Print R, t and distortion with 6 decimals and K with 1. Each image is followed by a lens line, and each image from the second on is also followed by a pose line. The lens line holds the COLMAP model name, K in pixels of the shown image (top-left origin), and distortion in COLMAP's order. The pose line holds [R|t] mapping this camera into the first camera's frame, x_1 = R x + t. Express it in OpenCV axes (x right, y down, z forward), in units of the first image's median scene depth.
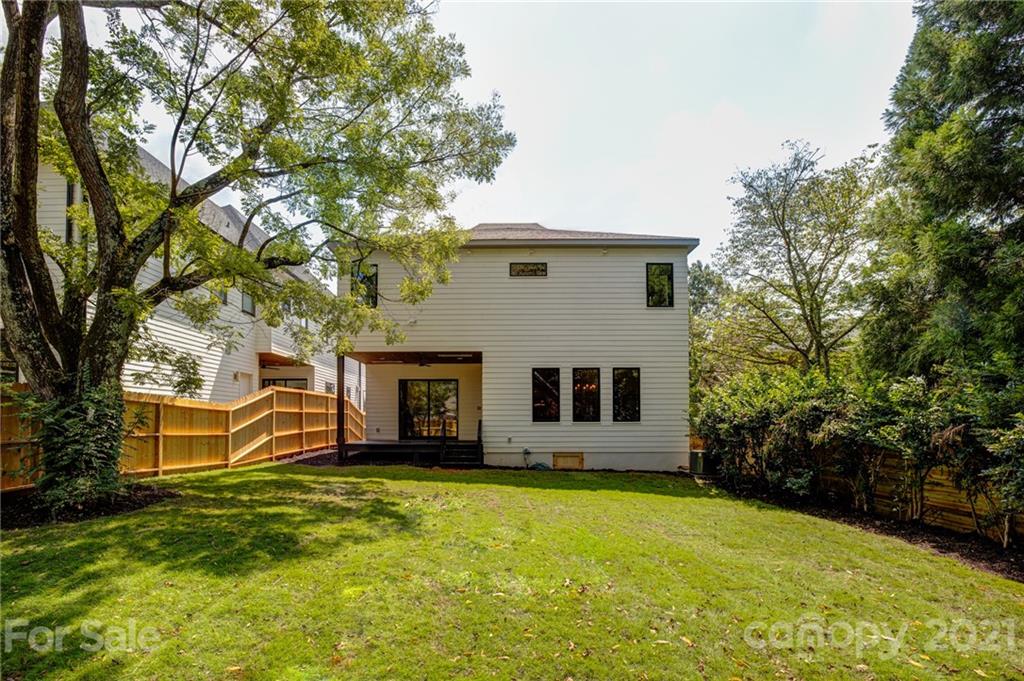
lens RADIAL K [[477.2, 0, 510.8], [0, 477.2, 423.9], [0, 0, 1]] dist [-0.019495, -0.000092]
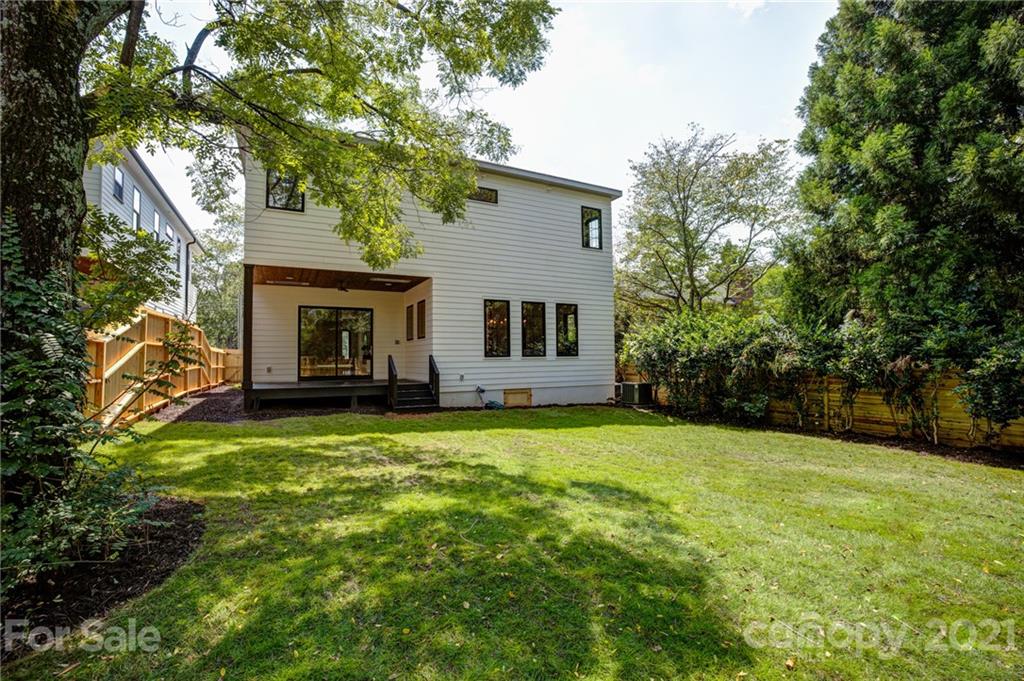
lens RADIAL K [[447.5, 0, 506.5], [0, 447.5, 346.1], [0, 0, 1]] dist [-0.018179, 0.000117]
pose [[0.890173, 0.005262, 0.455593, -0.313351], [0.009267, 0.999517, -0.029650, 0.000311], [-0.455529, 0.030615, 0.889694, 0.205647]]
